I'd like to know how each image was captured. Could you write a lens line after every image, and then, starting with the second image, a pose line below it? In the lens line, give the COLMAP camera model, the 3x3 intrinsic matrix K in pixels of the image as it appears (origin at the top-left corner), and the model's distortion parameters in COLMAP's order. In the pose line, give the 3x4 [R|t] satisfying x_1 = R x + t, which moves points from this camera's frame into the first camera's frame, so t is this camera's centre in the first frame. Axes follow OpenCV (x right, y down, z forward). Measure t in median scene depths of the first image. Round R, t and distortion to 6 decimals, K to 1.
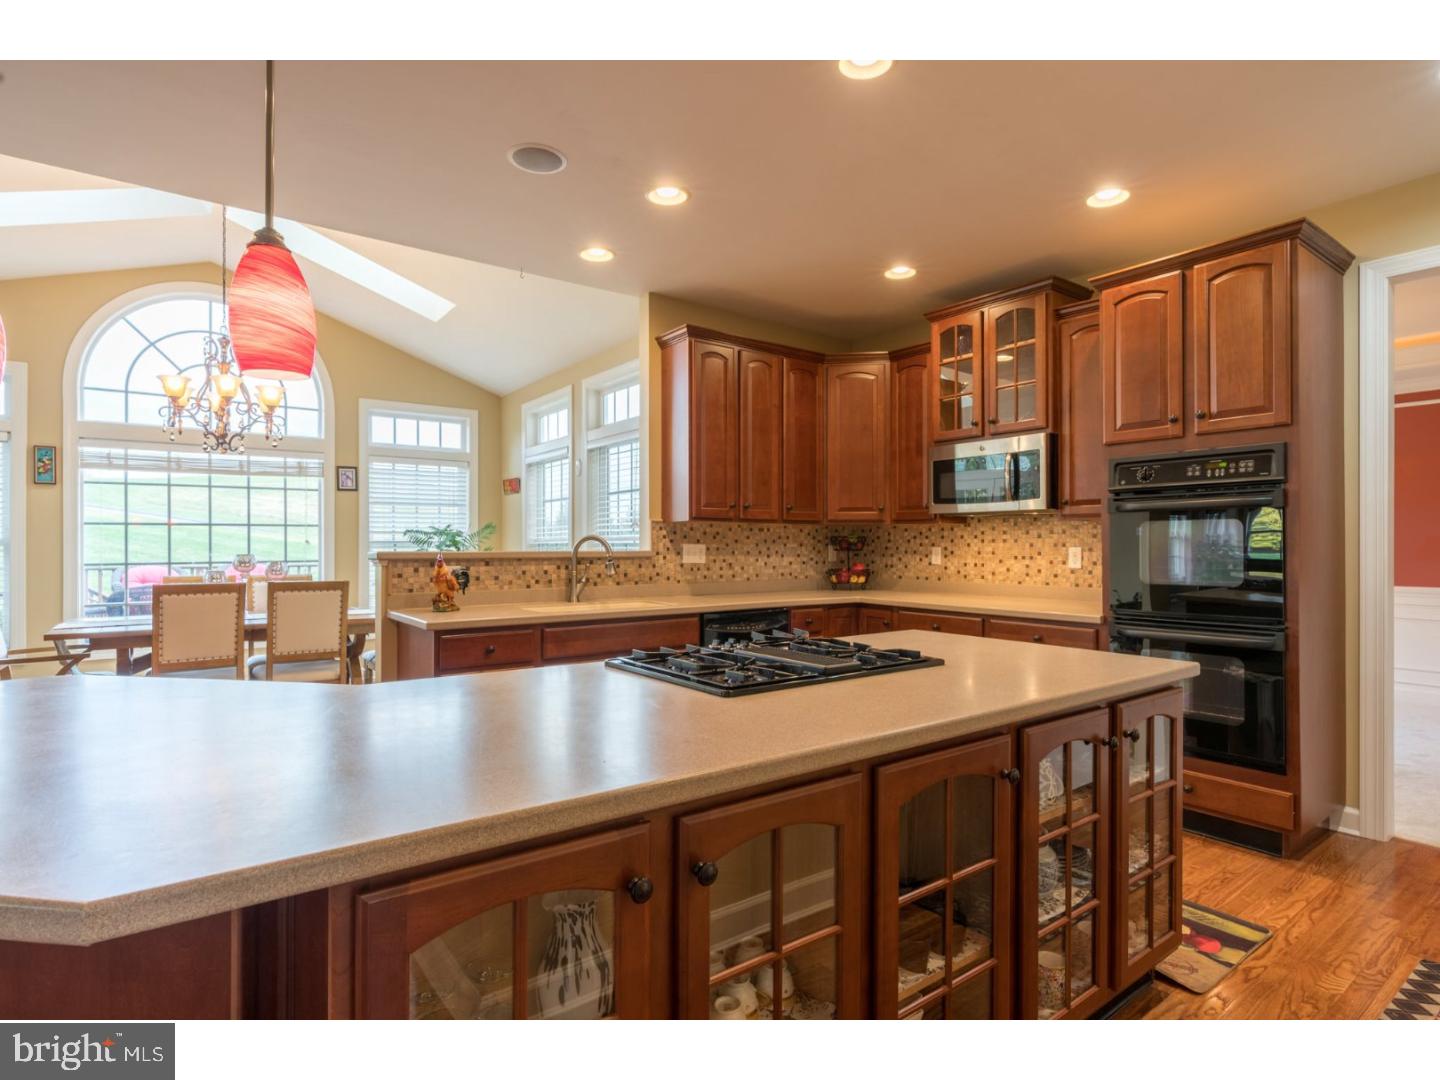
lens RADIAL K [[756.2, 0, 722.2], [0, 756.2, 544.9], [0, 0, 1]] dist [-0.002467, -0.000373]
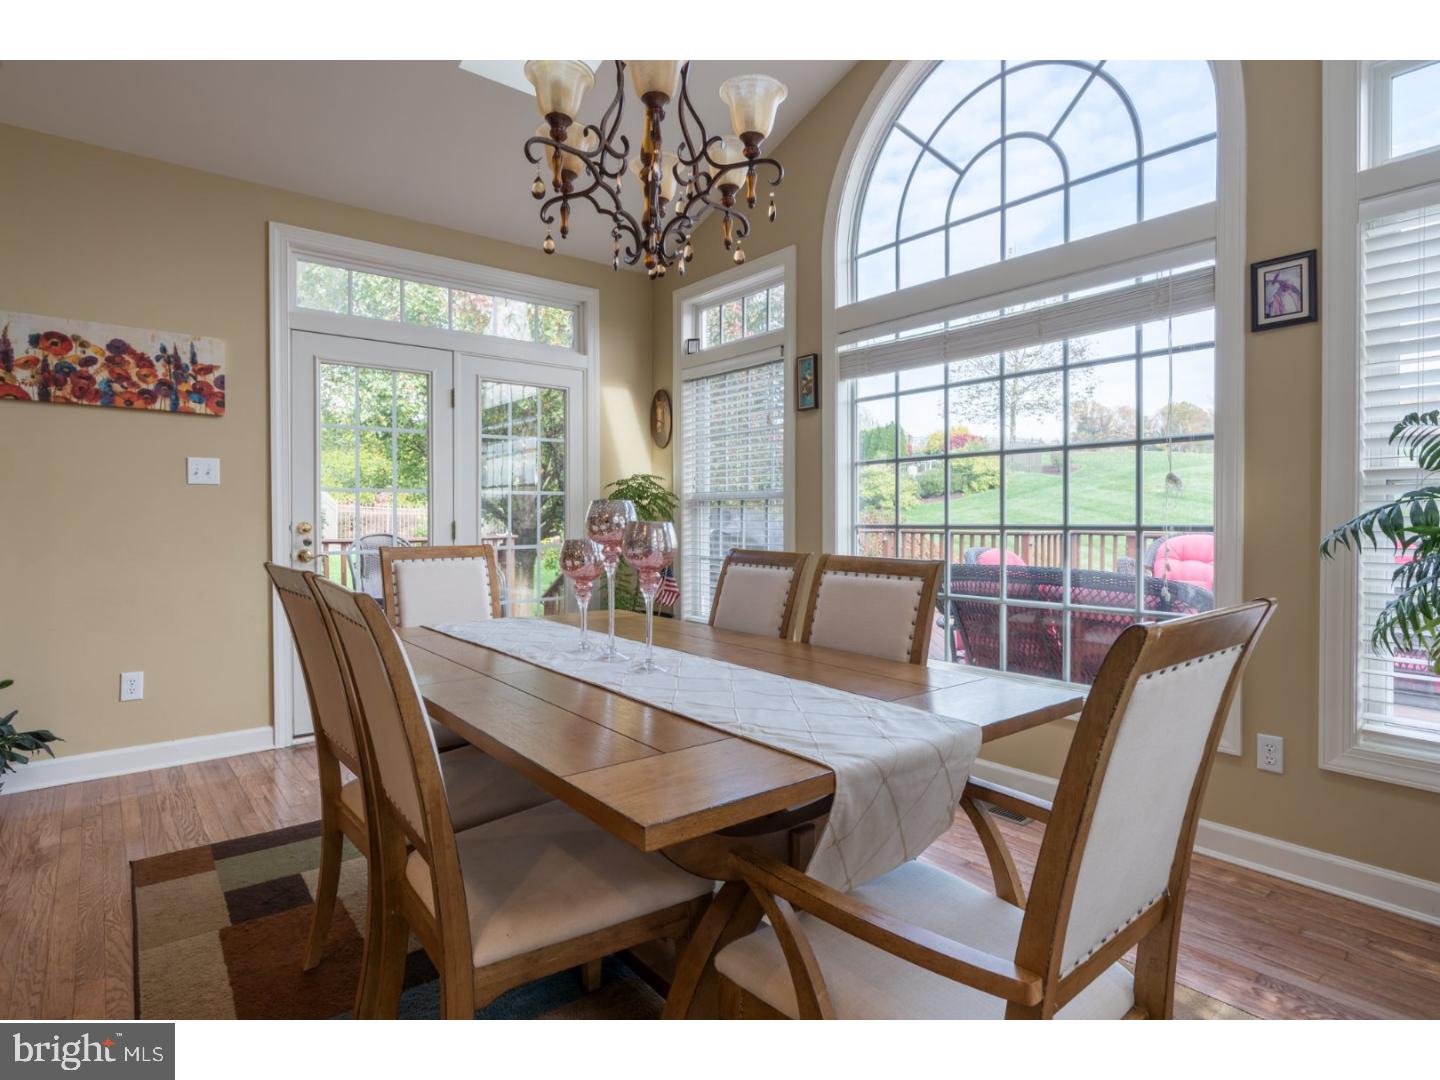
lens RADIAL K [[756.2, 0, 721.3], [0, 756.2, 531.3], [0, 0, 1]] dist [-0.002467, -0.000373]
pose [[0.045702, 0.020506, -0.998745, -0.160038], [0.004887, 0.999773, 0.020751, 0.015077], [0.998943, -0.005830, 0.045591, 0.737610]]
